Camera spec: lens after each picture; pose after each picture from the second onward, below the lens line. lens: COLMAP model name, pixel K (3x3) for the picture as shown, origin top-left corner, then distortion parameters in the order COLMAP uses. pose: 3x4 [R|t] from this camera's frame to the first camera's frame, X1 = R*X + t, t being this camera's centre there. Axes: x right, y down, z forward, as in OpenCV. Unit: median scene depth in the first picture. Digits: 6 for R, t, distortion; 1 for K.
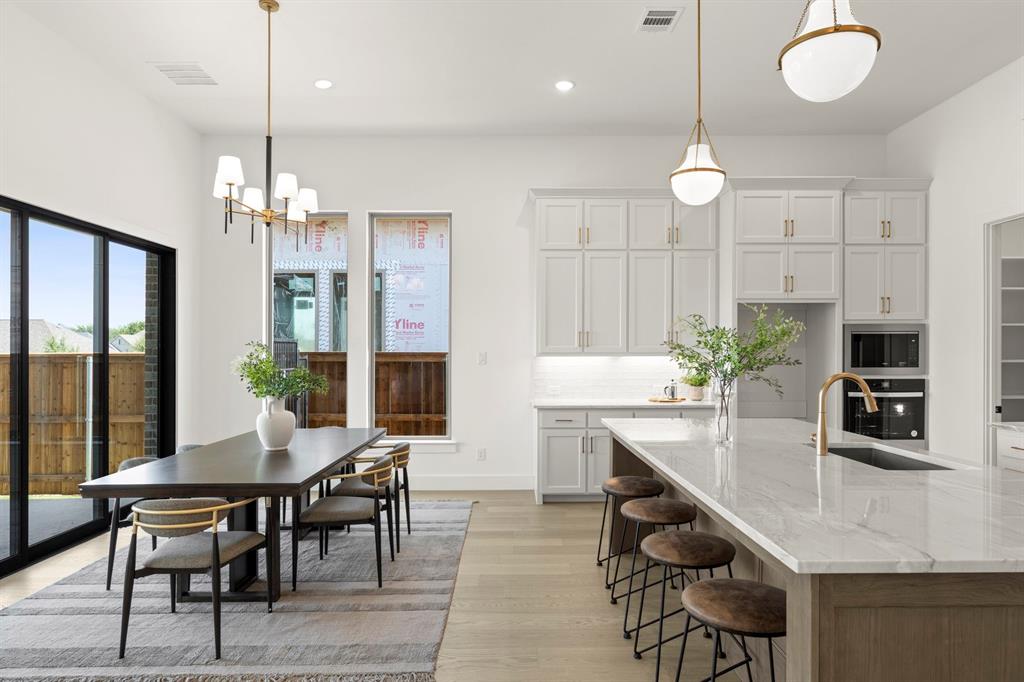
lens RADIAL K [[634.3, 0, 512.4], [0, 634.3, 346.9], [0, 0, 1]] dist [0.006624, -0.000935]
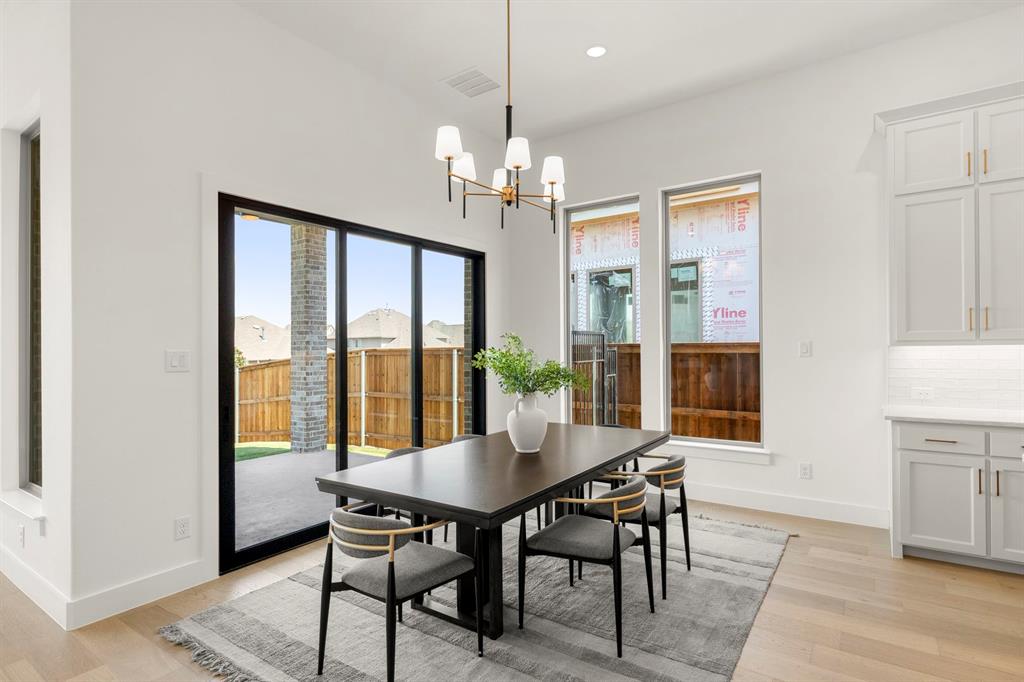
lens RADIAL K [[520.5, 0, 507.9], [0, 520.5, 344.5], [0, 0, 1]] dist [0.001479, 0.000878]
pose [[0.812831, -0.011504, -0.582385, 0.031572], [0.016973, 0.999848, 0.003938, 0.003645], [0.582252, -0.013086, 0.812903, 0.286450]]
